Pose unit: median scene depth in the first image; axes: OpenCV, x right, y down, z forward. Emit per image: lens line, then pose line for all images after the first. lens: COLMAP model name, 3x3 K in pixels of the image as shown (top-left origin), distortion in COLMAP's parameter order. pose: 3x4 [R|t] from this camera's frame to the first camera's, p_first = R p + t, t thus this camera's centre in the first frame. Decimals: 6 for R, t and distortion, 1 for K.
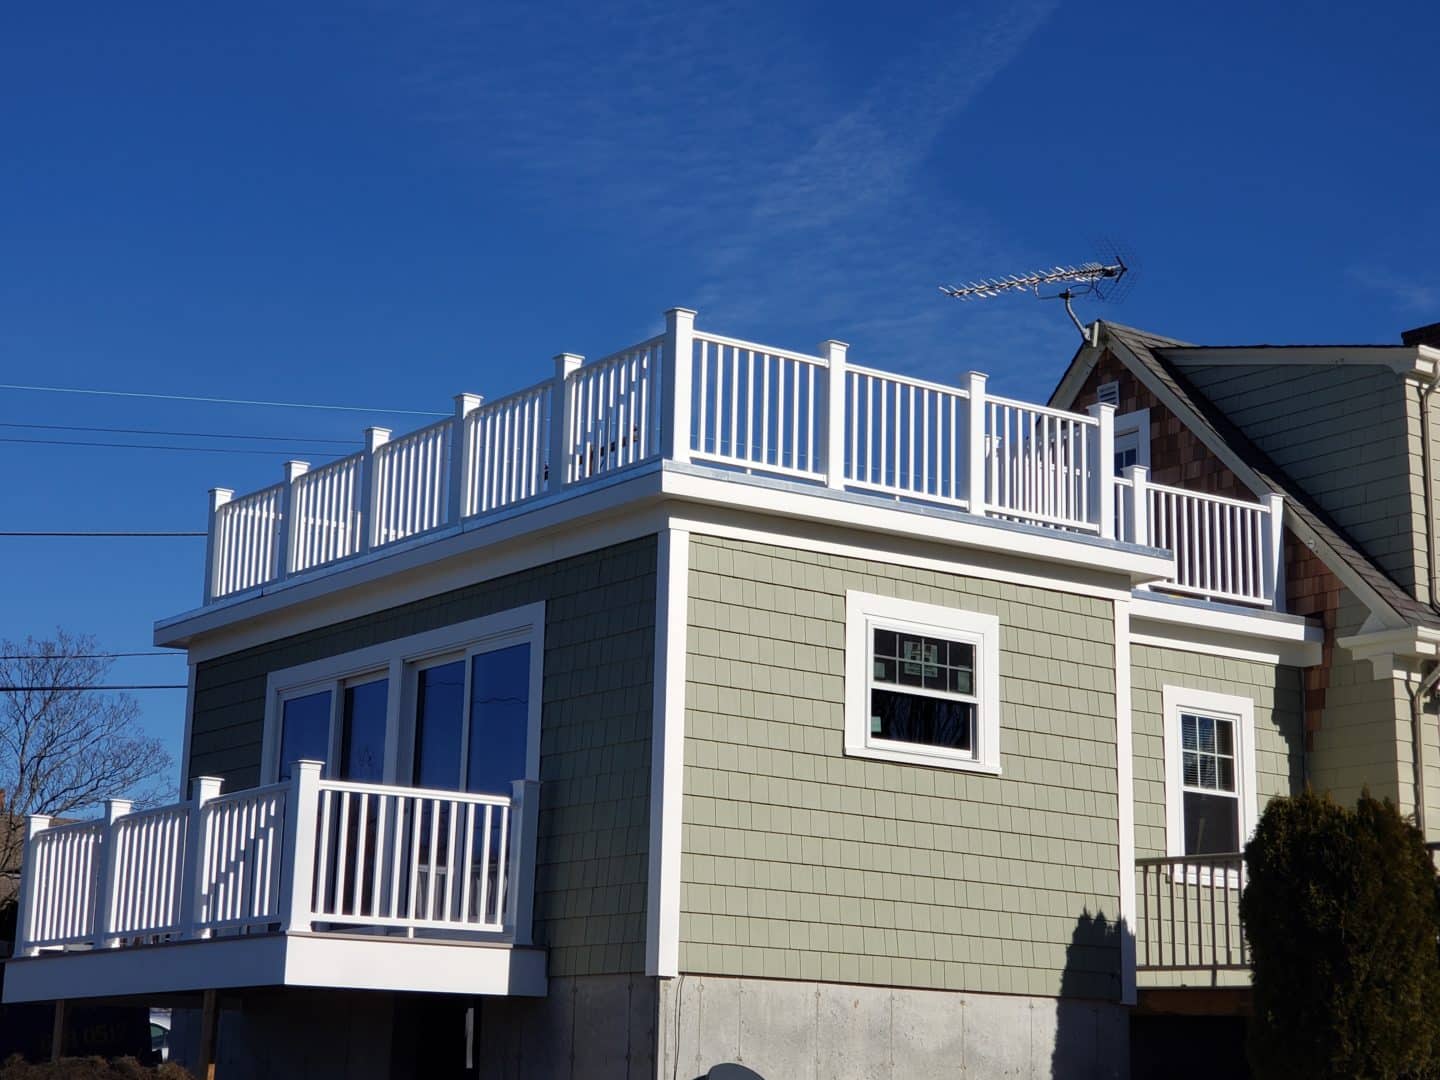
lens RADIAL K [[2562.8, 0, 720.0], [0, 2562.8, 540.0], [0, 0, 1]] dist [0.275750, -0.073123]
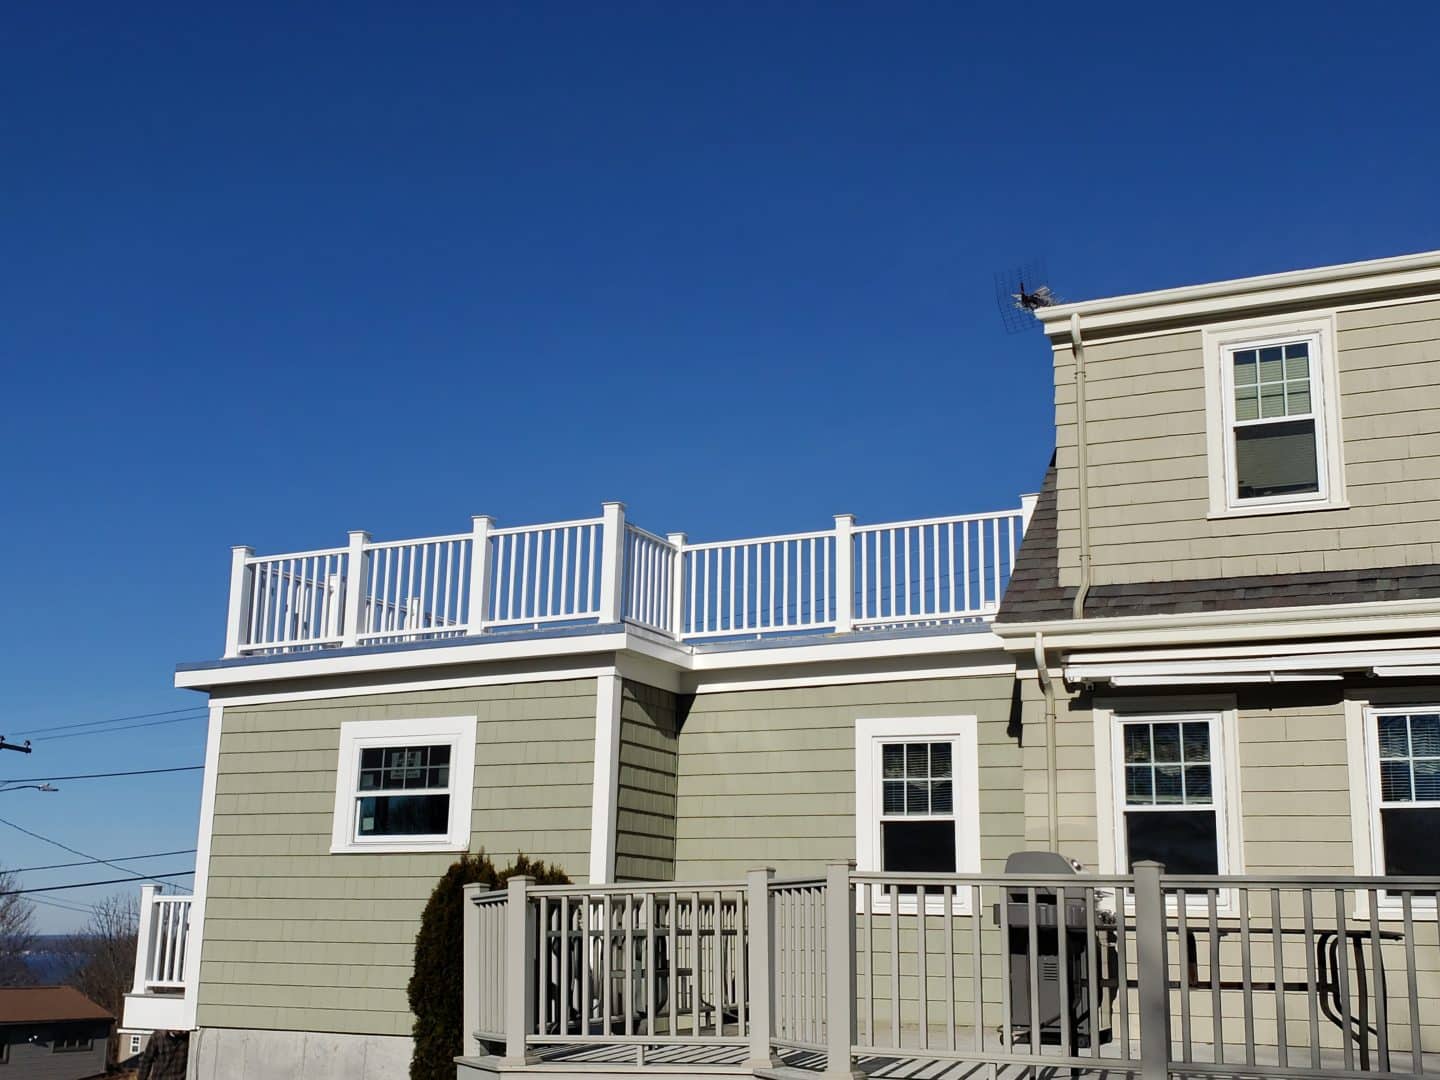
lens RADIAL K [[1764.8, 0, 720.0], [0, 1764.8, 540.0], [0, 0, 1]] dist [0.076809, -0.070610]
pose [[0.454925, -0.206494, -0.866258, 0.922963], [0.184674, 0.973474, -0.135068, 0.085043], [0.871171, -0.098529, 0.480992, 0.737789]]
